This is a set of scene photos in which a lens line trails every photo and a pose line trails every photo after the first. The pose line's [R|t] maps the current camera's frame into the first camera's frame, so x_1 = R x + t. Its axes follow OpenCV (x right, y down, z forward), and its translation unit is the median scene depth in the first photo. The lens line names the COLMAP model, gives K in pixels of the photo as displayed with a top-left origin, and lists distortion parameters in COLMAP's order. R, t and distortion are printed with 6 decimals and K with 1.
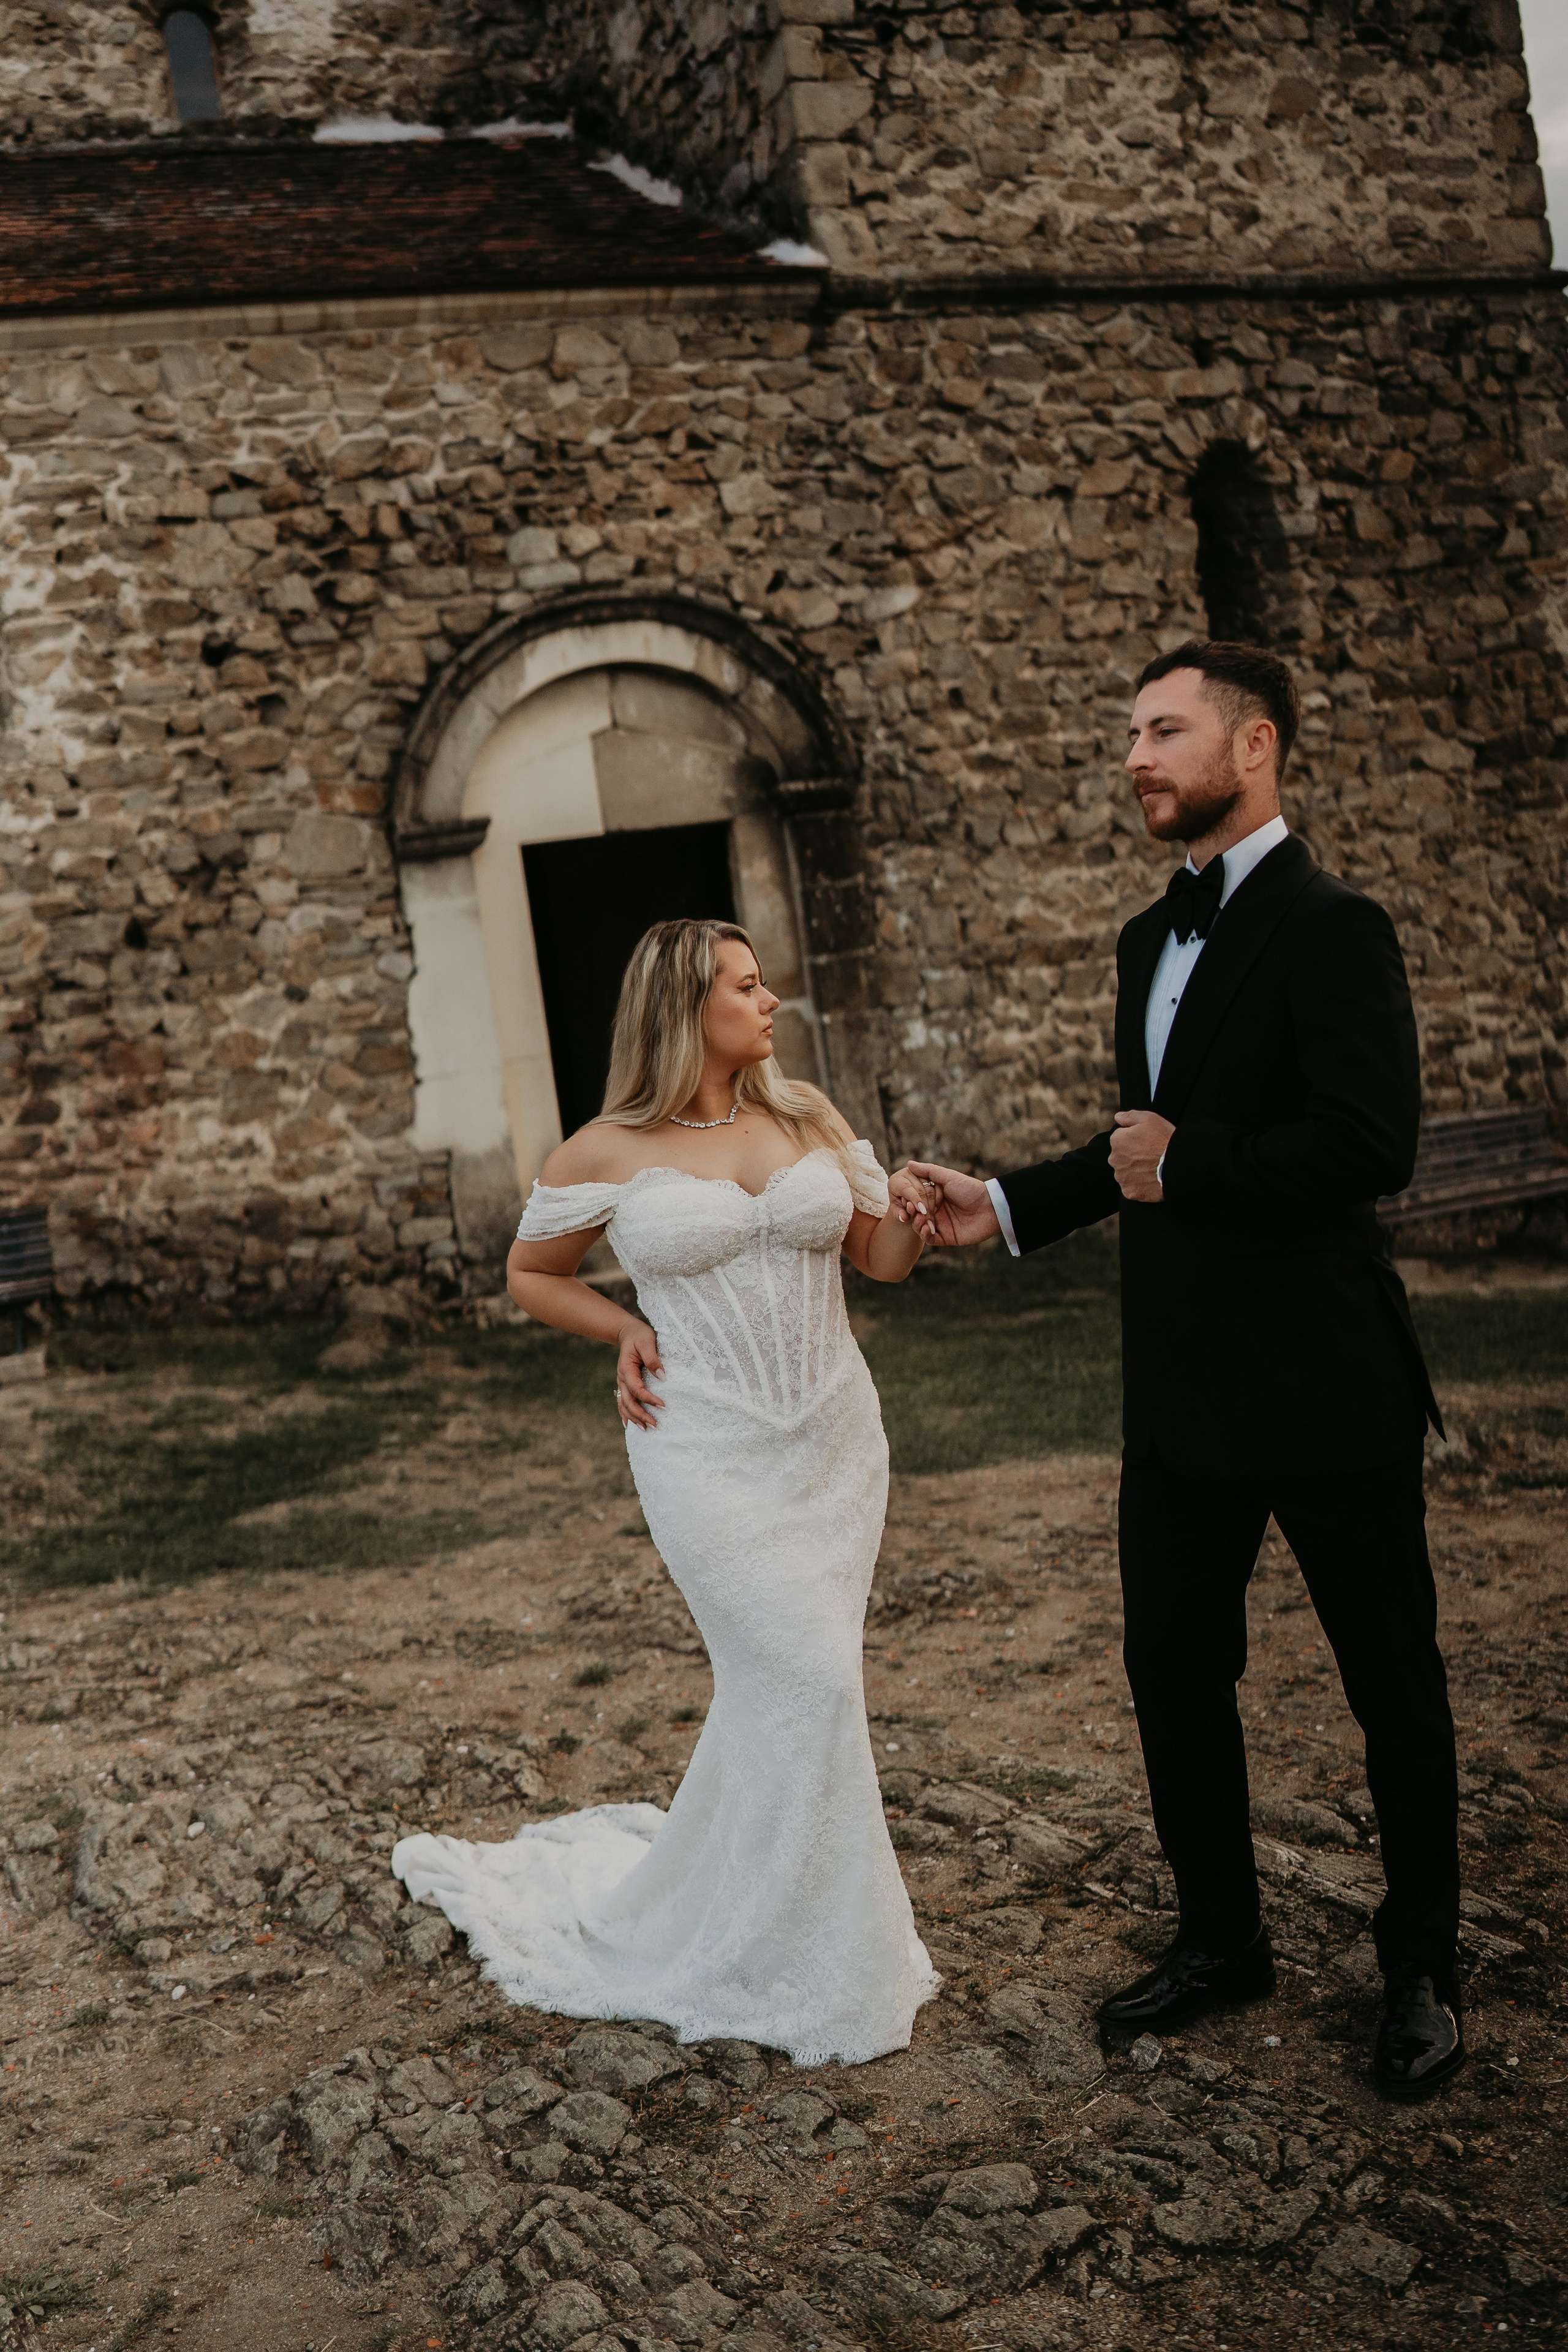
lens RADIAL K [[2302.1, 0, 758.9], [0, 2302.1, 1159.4], [0, 0, 1]] dist [-0.190318, 0.217547]
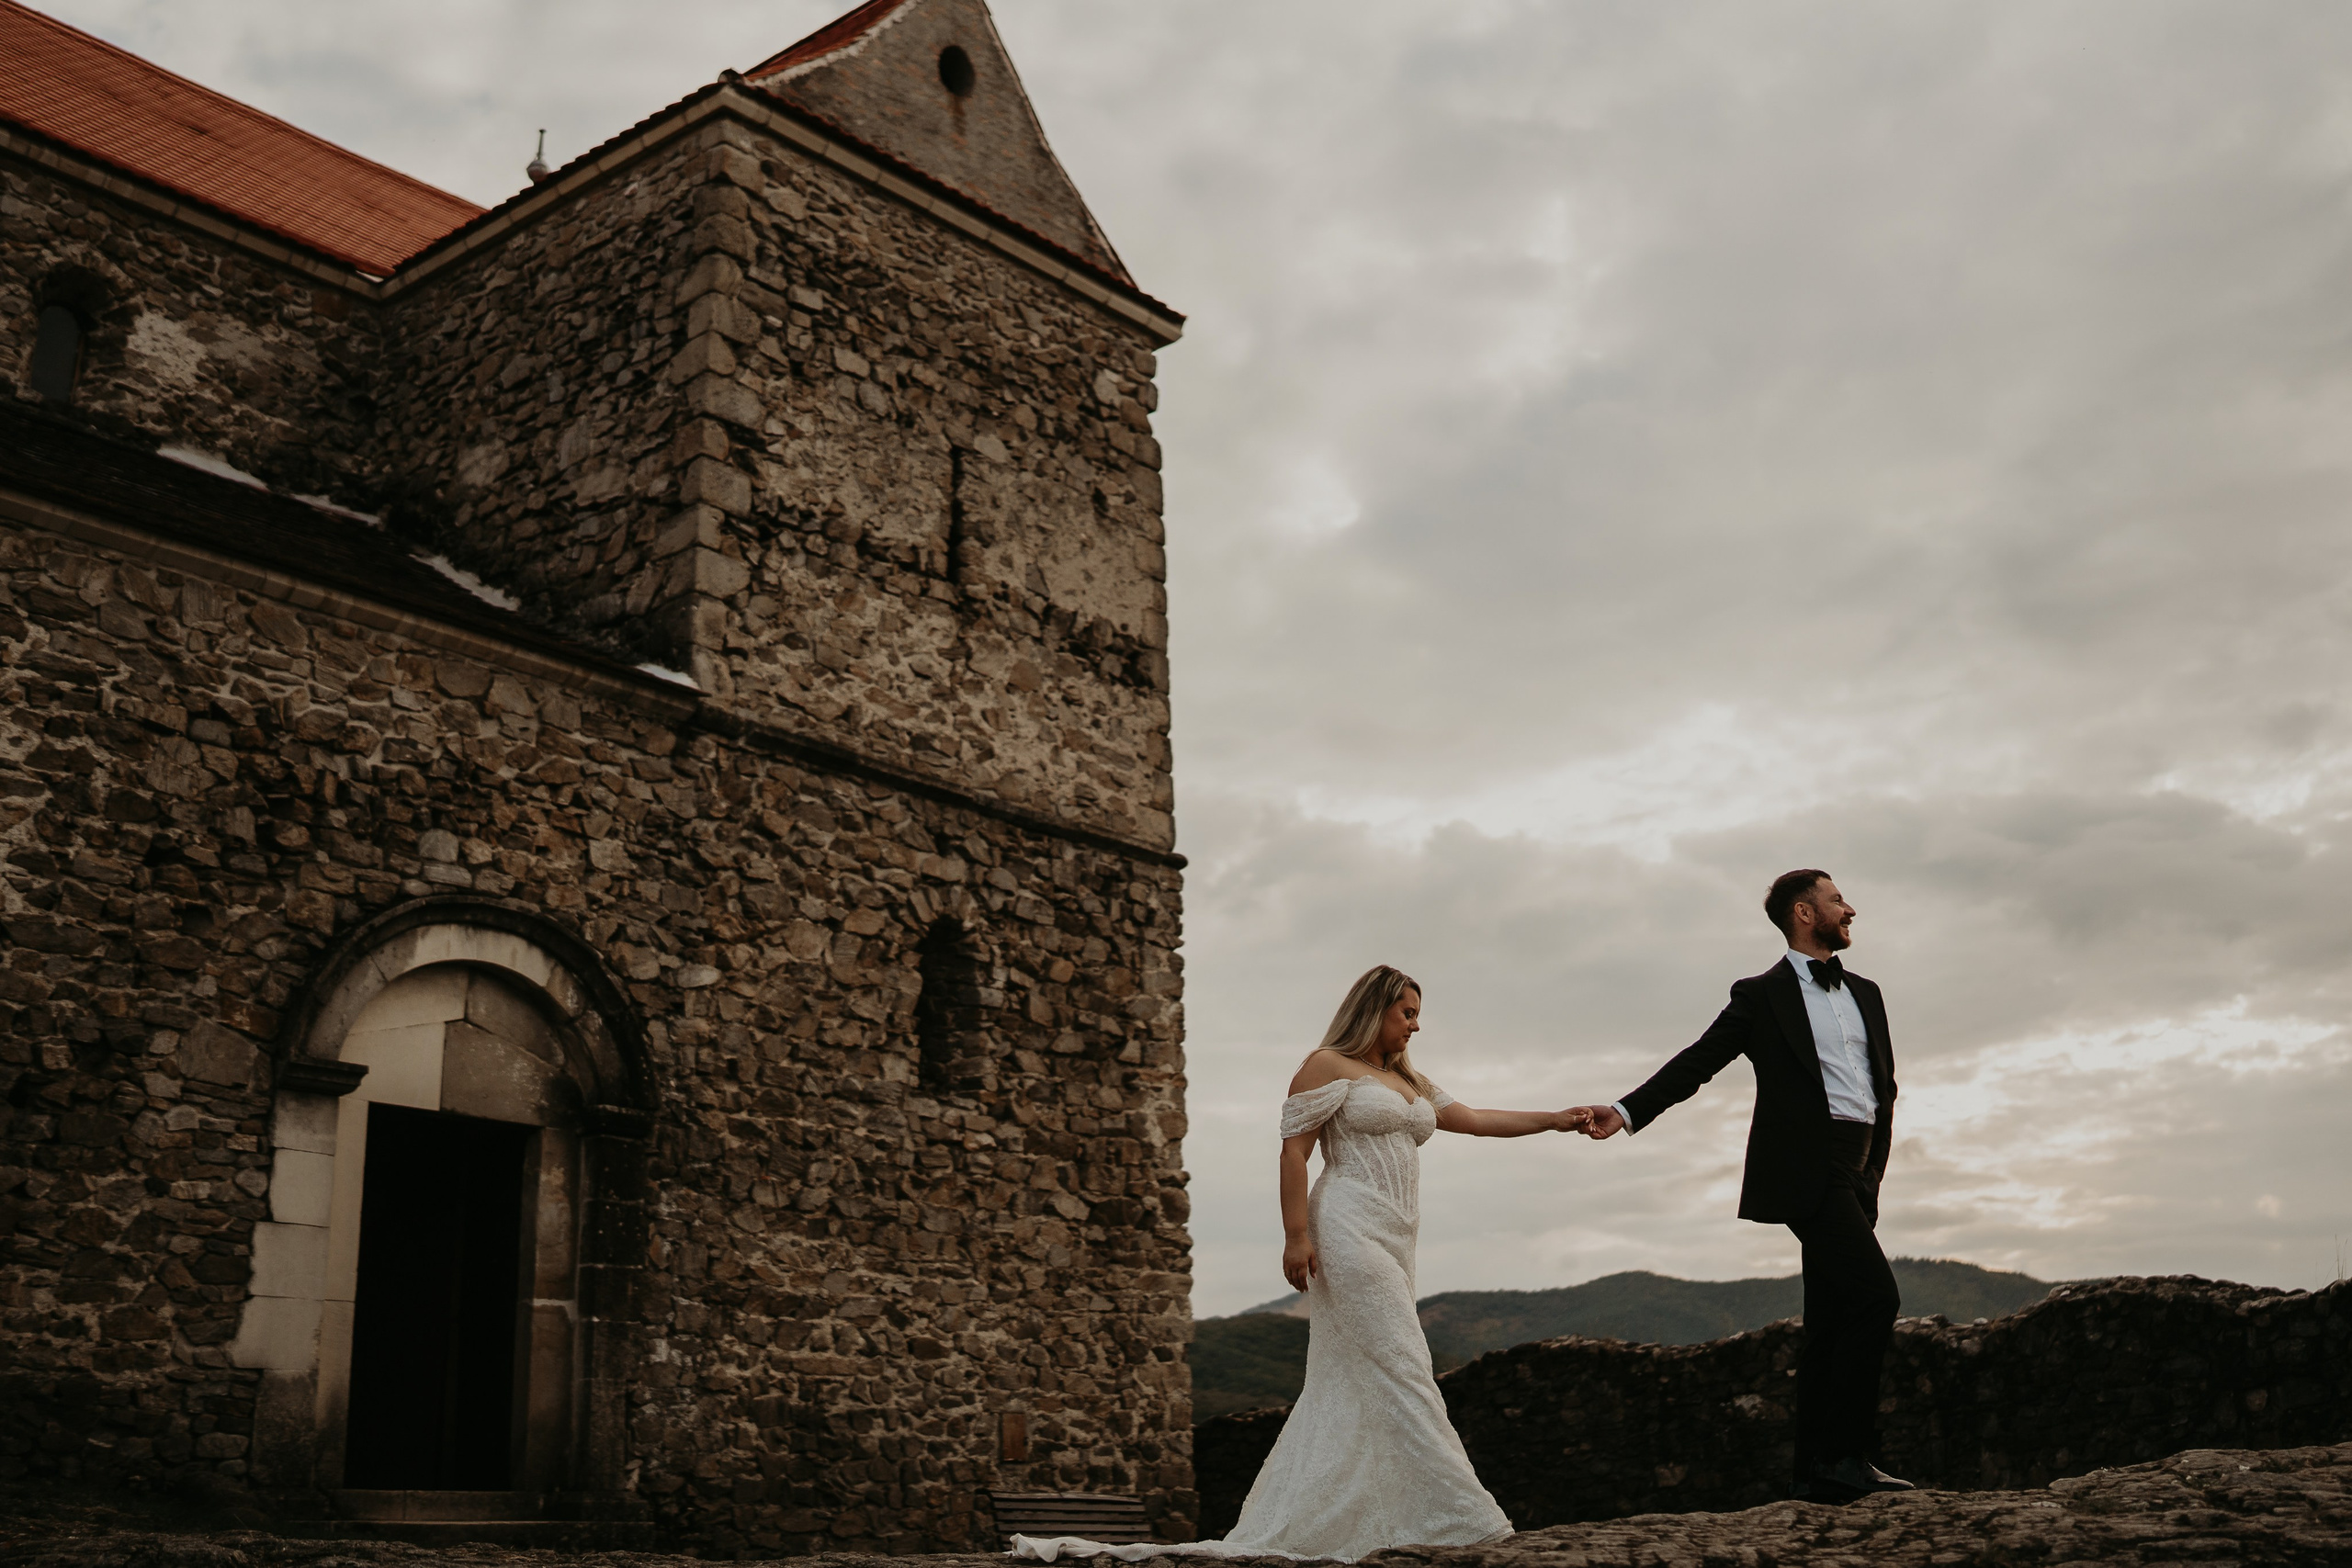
lens RADIAL K [[2363.6, 0, 1211.6], [0, 2363.6, 756.5], [0, 0, 1]] dist [-0.195102, 0.202549]
pose [[0.840484, 0.277299, 0.465502, -0.309137], [-0.056970, 0.899583, -0.433019, 0.156775], [-0.538833, 0.337426, 0.771883, -0.100857]]
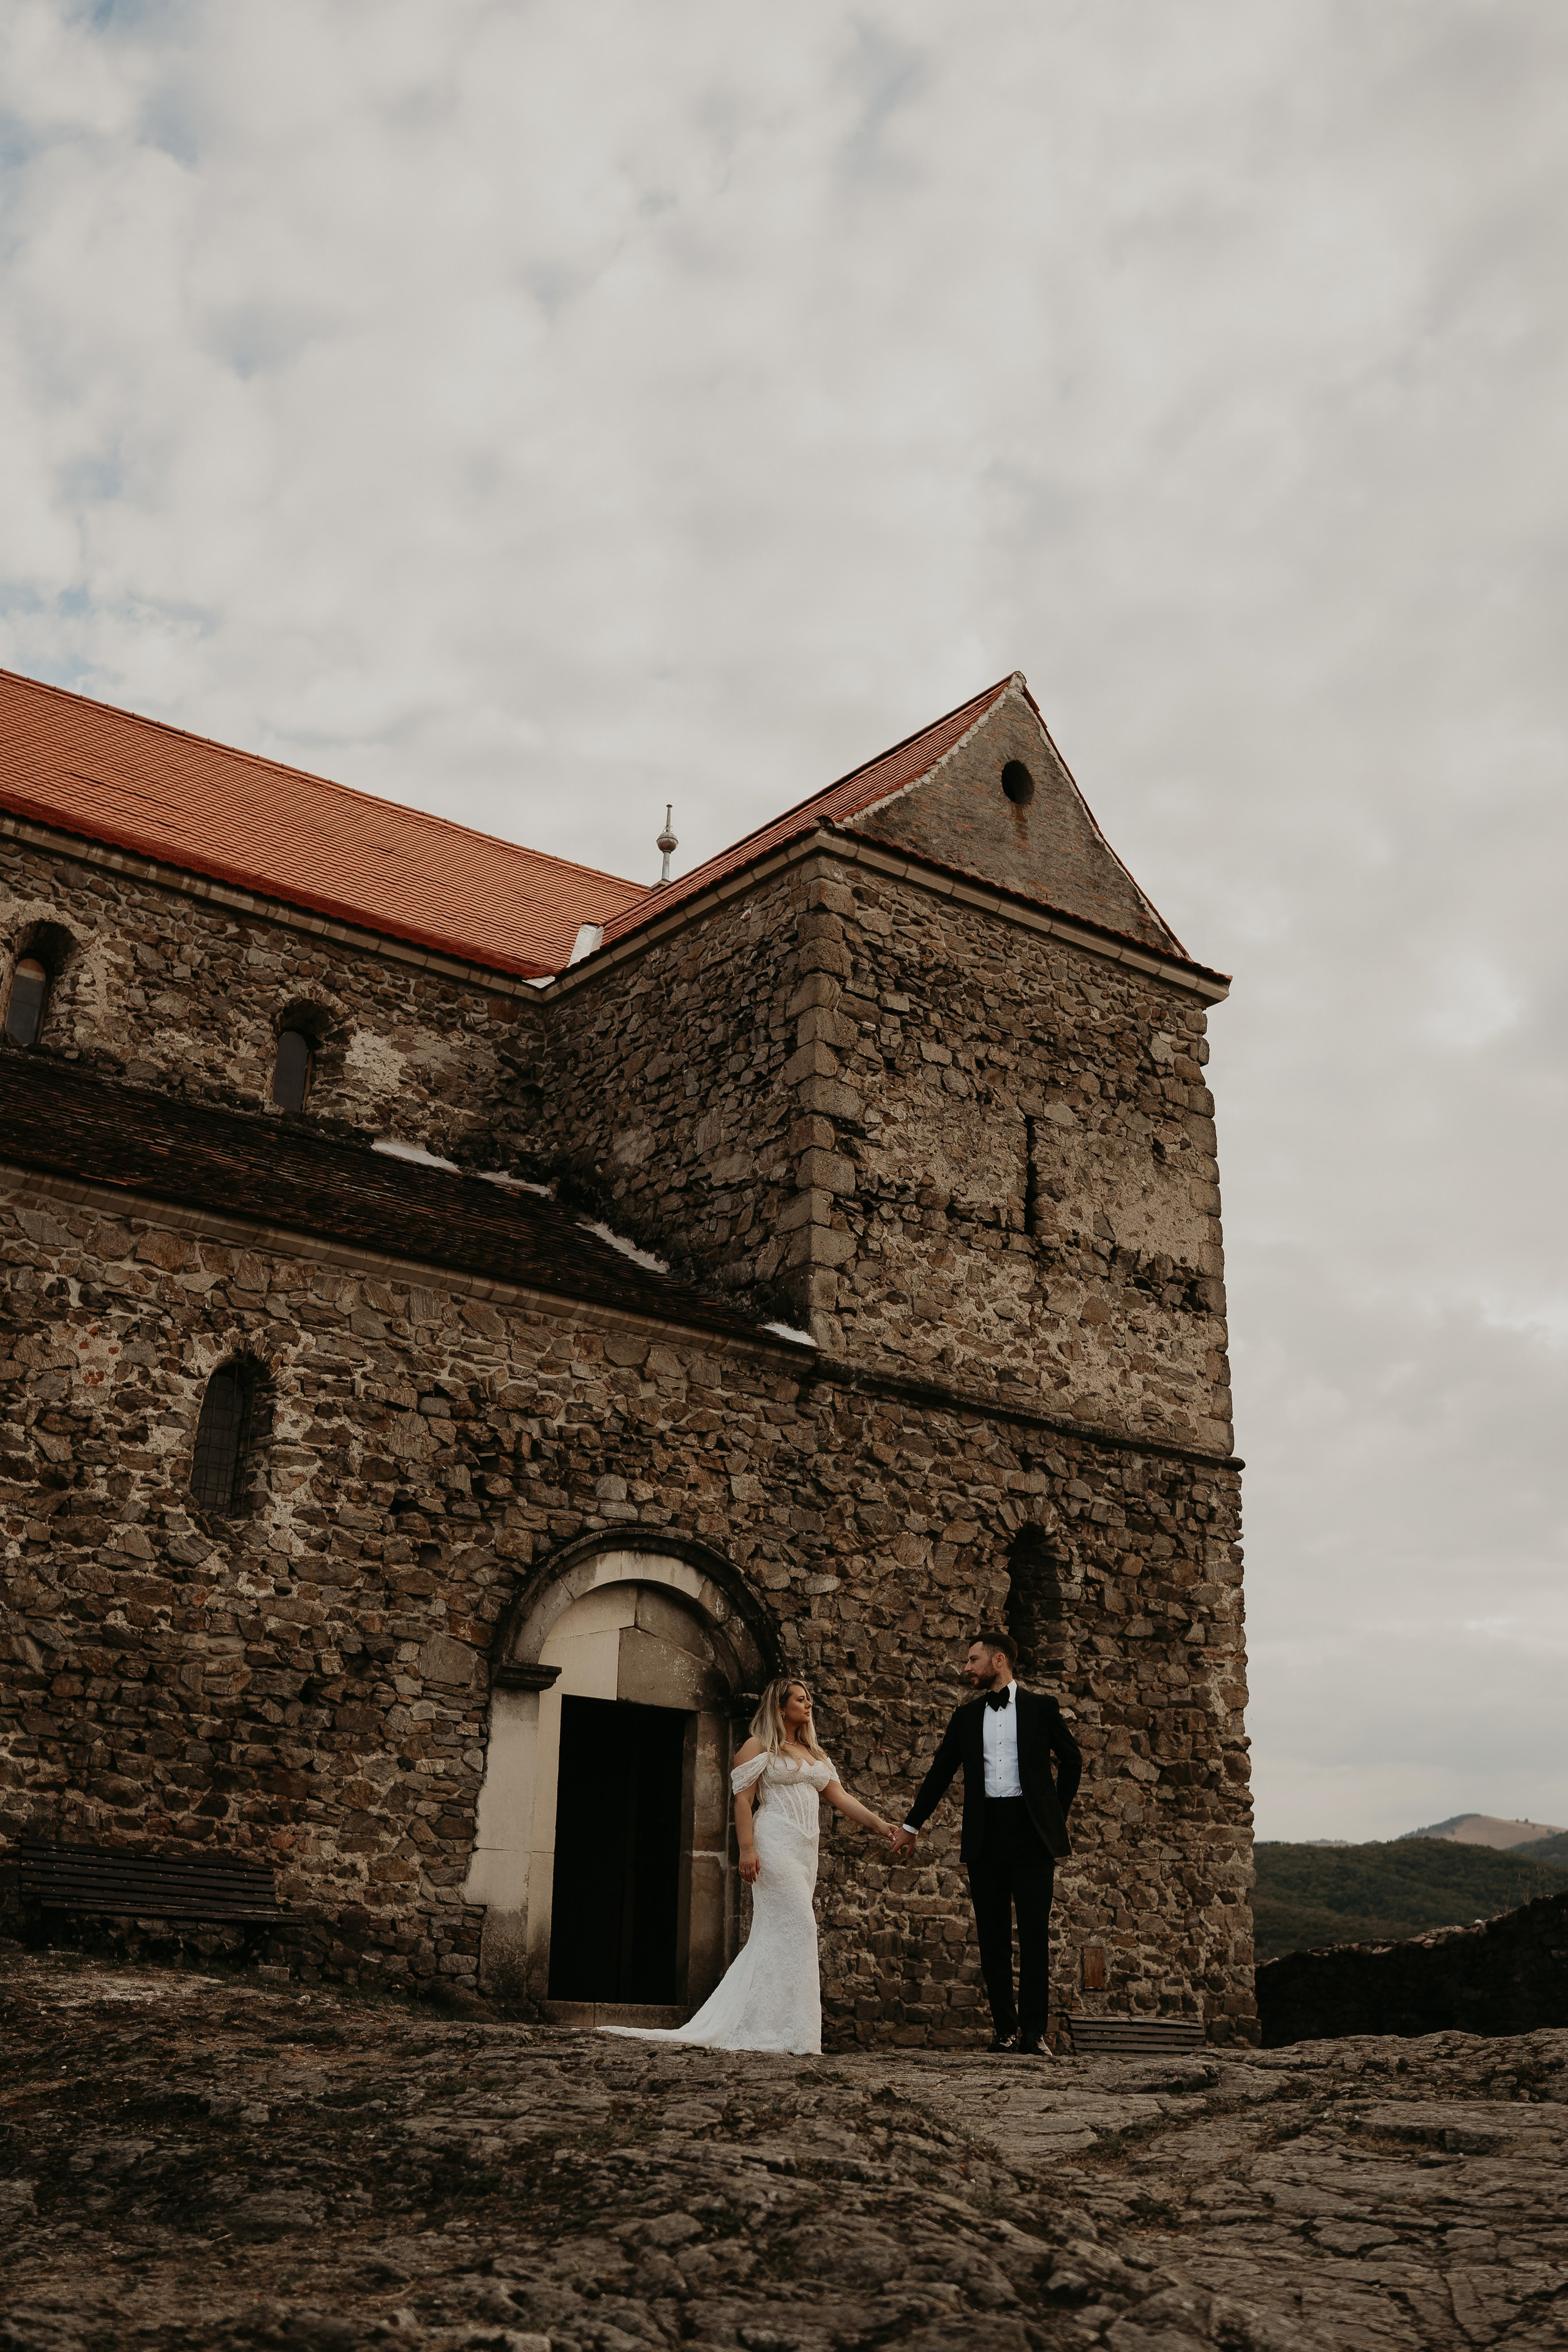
lens RADIAL K [[2346.7, 0, 791.6], [0, 2346.7, 1165.7], [0, 0, 1]] dist [-0.195353, 0.195076]
pose [[0.933779, 0.263033, 0.242630, -0.380072], [-0.130432, 0.881554, -0.453707, 0.186216], [-0.333232, 0.392016, 0.857485, -0.338570]]
